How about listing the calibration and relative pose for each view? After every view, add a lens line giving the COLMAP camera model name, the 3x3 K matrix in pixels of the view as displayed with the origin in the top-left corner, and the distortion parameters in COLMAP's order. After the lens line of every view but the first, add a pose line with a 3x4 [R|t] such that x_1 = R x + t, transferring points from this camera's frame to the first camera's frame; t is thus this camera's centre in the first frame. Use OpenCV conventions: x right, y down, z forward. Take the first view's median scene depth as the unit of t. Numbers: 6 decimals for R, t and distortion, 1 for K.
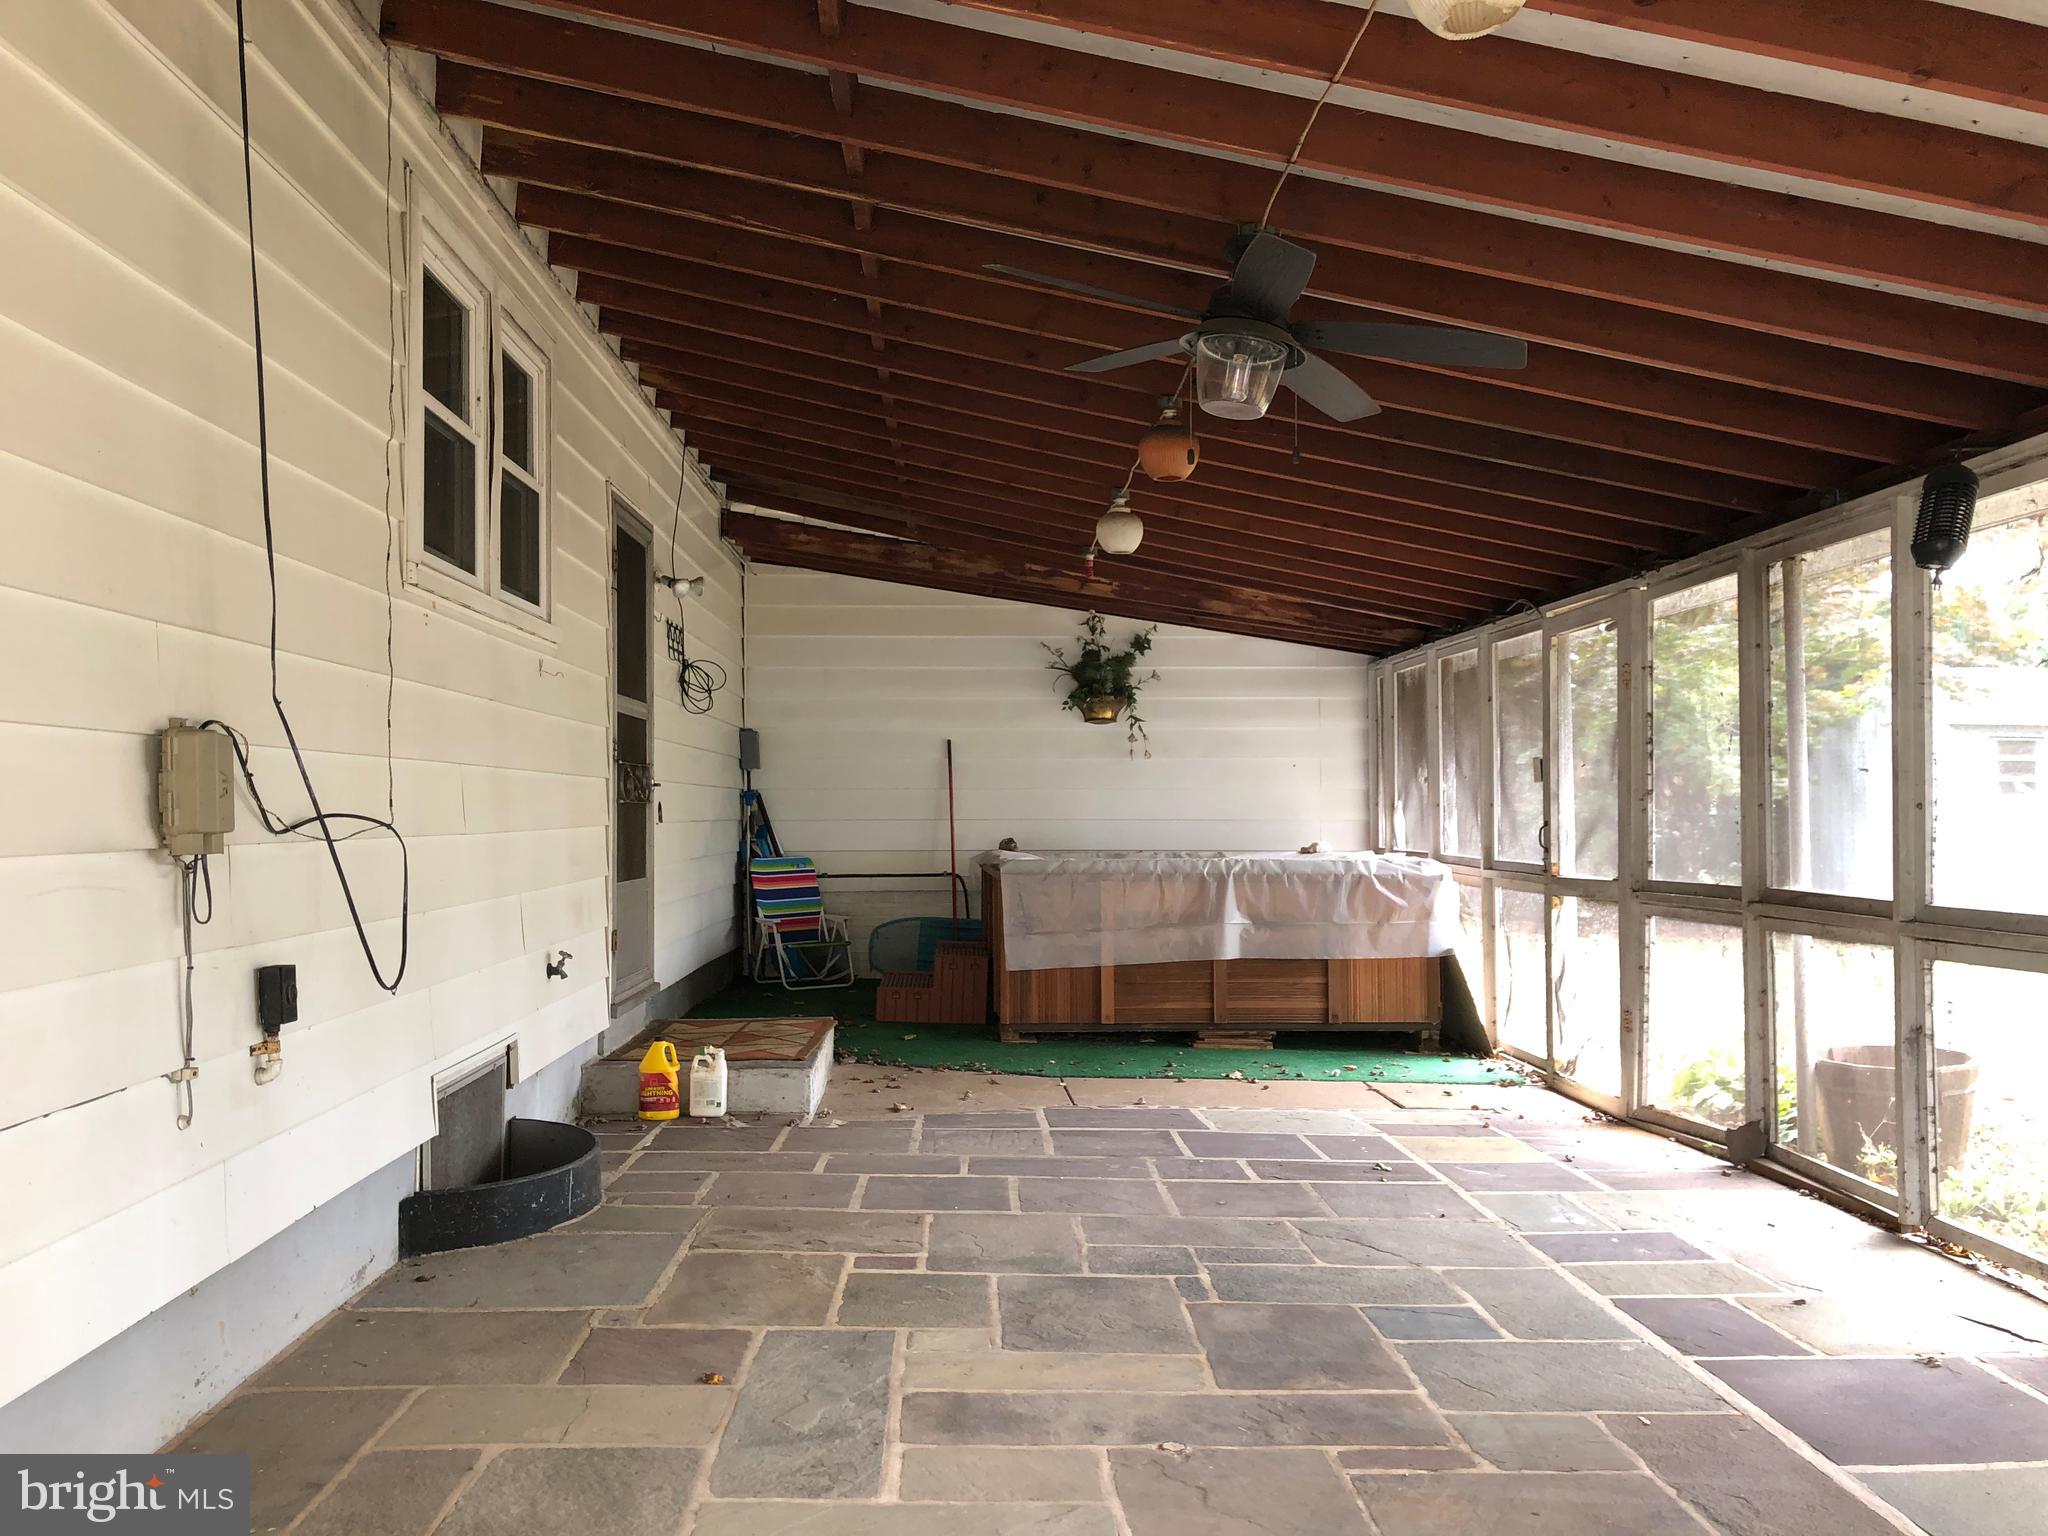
lens RADIAL K [[1688.1, 0, 1023.9], [0, 1688.1, 774.3], [0, 0, 1]] dist [0.001643, -0.002639]
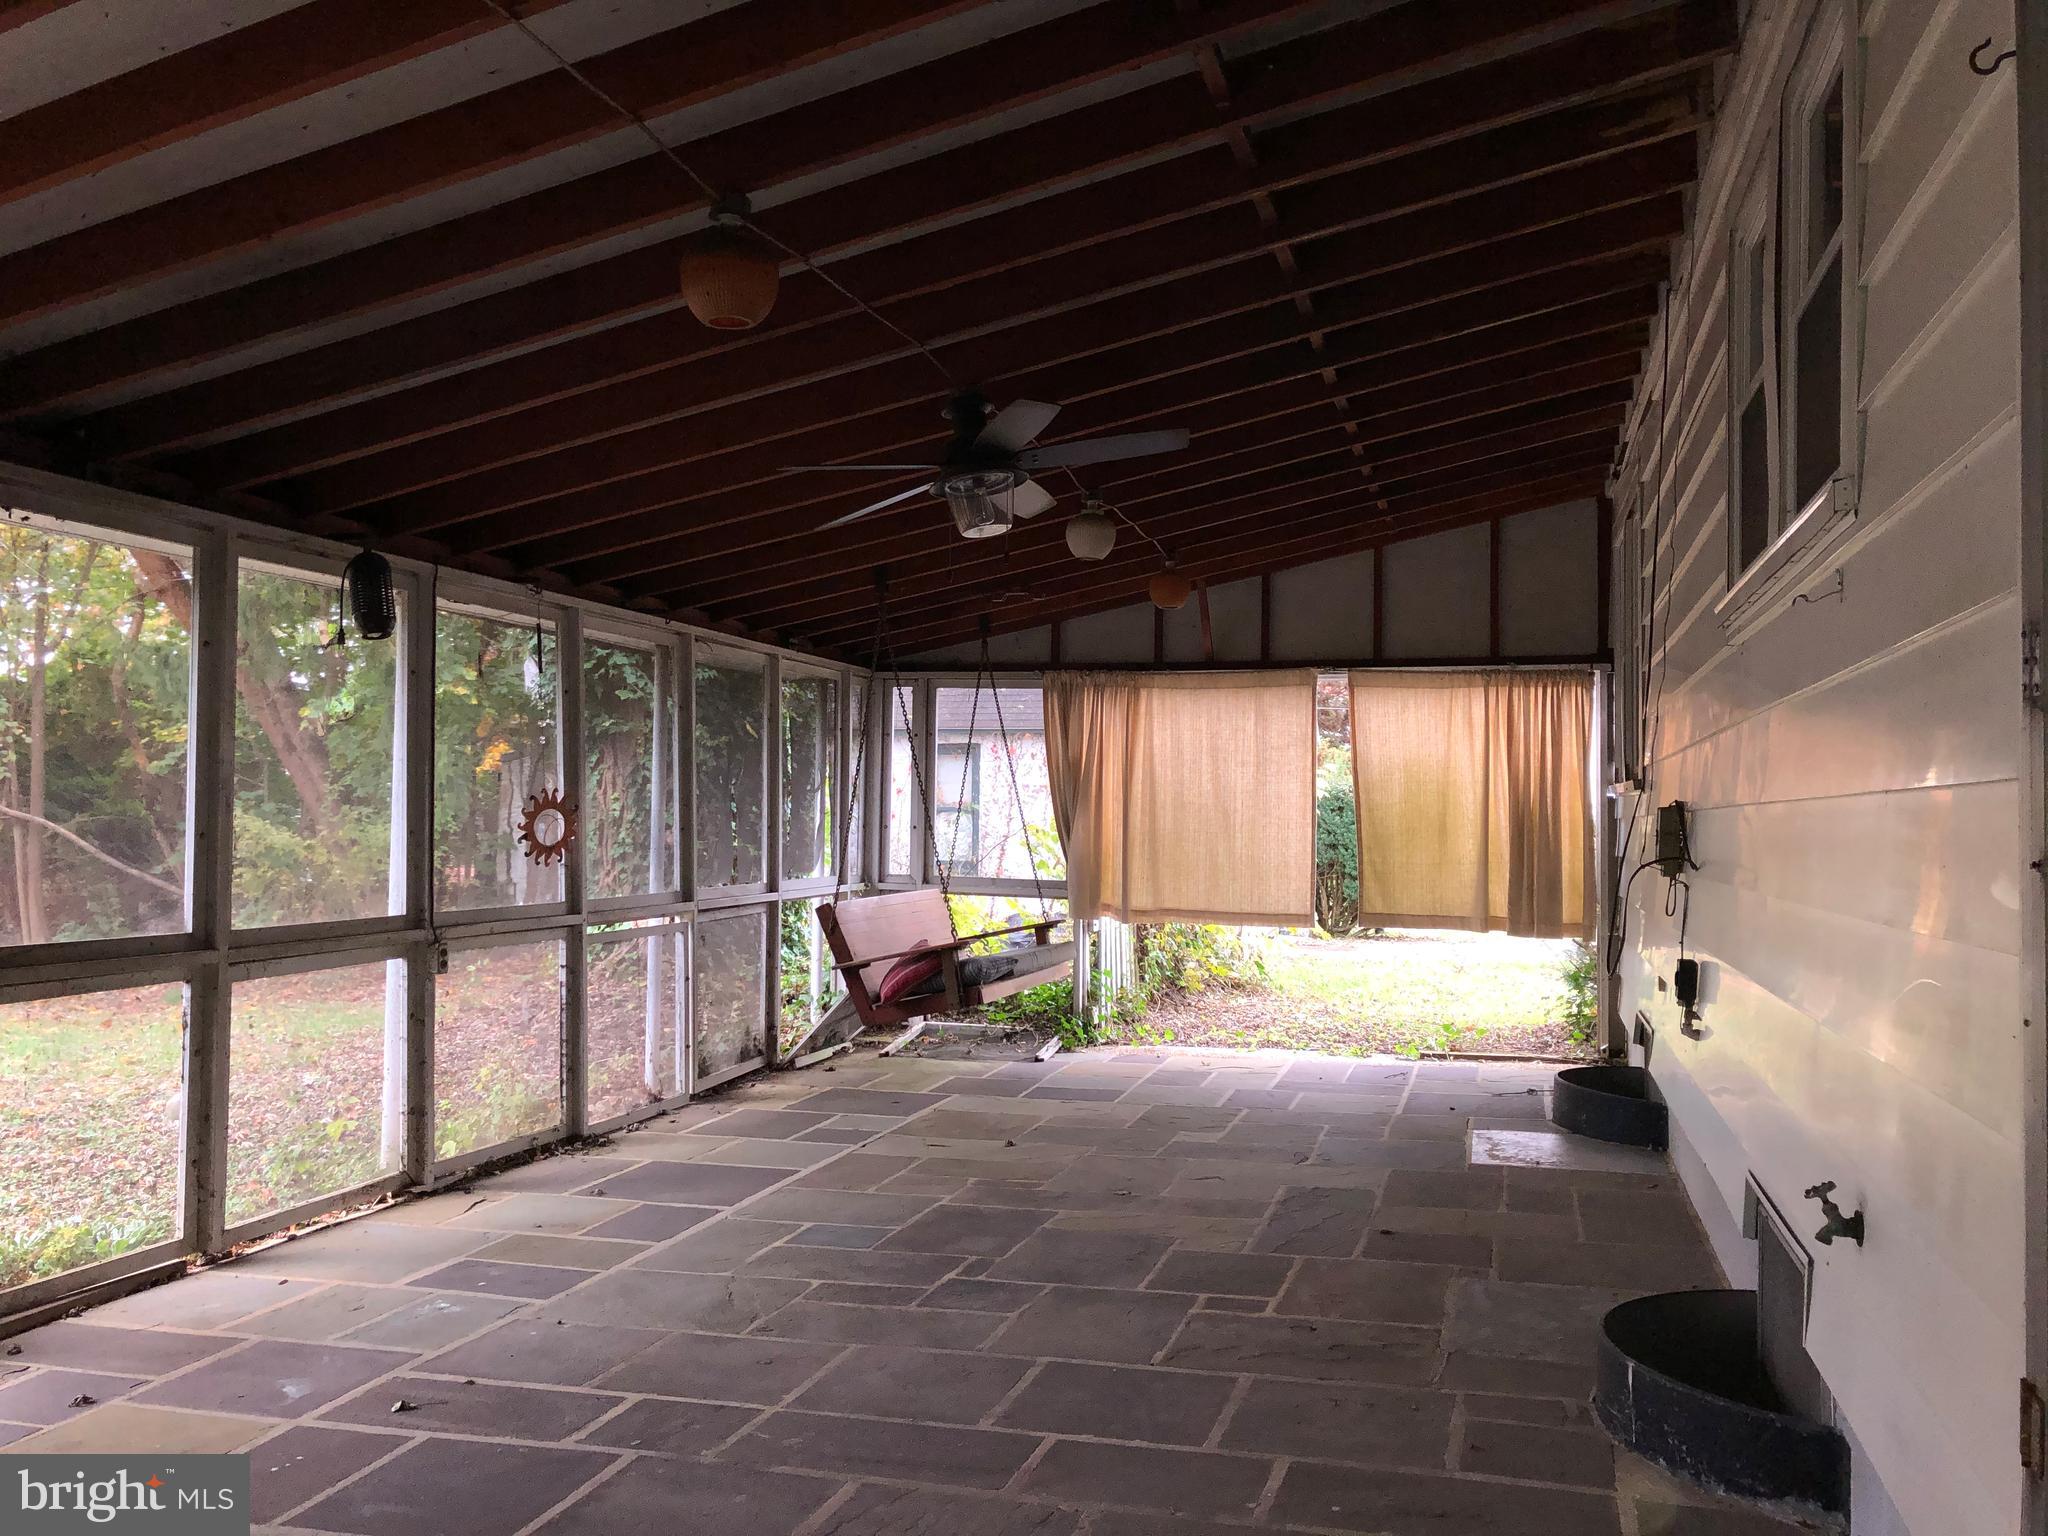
lens RADIAL K [[1688.1, 0, 1029.6], [0, 1688.1, 772.0], [0, 0, 1]] dist [0.001643, -0.002639]
pose [[-0.951861, 0.005870, 0.306474, -0.269530], [-0.014231, 0.997892, -0.063312, 0.040149], [-0.306200, -0.064626, -0.949771, 1.975012]]
